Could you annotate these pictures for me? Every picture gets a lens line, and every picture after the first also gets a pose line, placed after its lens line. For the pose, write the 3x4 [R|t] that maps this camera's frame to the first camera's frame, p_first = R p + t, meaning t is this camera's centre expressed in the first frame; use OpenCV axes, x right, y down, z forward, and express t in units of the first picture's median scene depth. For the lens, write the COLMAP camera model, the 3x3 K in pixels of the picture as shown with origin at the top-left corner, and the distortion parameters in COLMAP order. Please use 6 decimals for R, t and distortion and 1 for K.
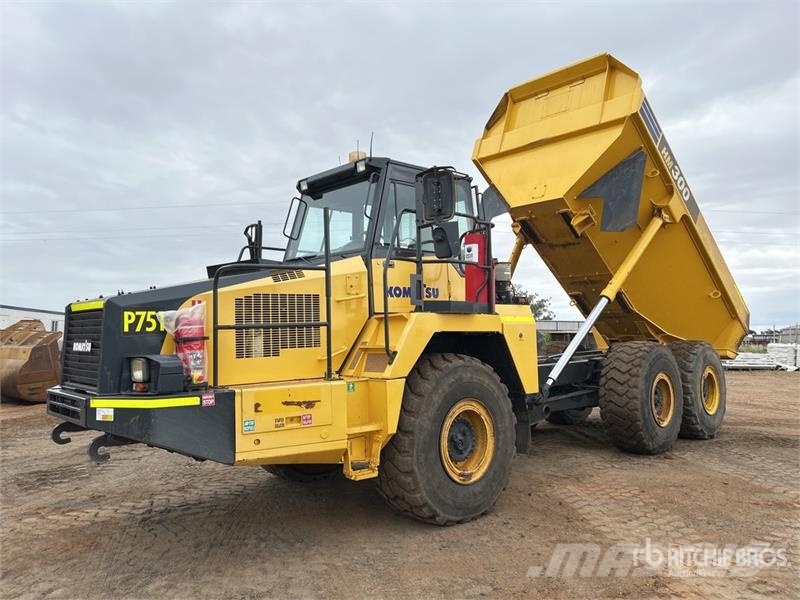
lens RADIAL K [[607.3, 0, 400.0], [0, 607.3, 300.0], [0, 0, 1]] dist [0.100190, -0.152689]
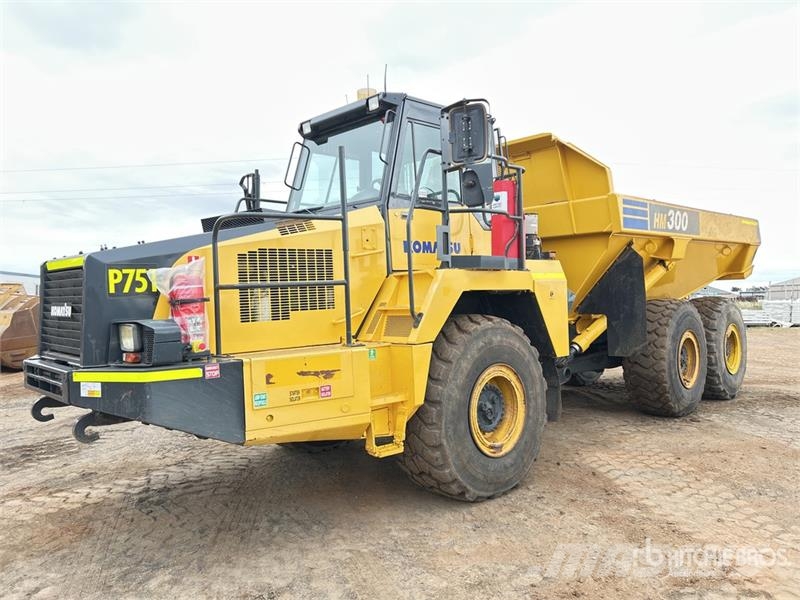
lens RADIAL K [[608.8, 0, 406.7], [0, 608.8, 302.1], [0, 0, 1]] dist [0.093861, -0.140885]
pose [[0.999594, -0.010841, 0.026354, -0.049511], [0.009043, 0.997683, 0.067424, 0.008498], [-0.027024, -0.067158, 0.997376, 0.112826]]
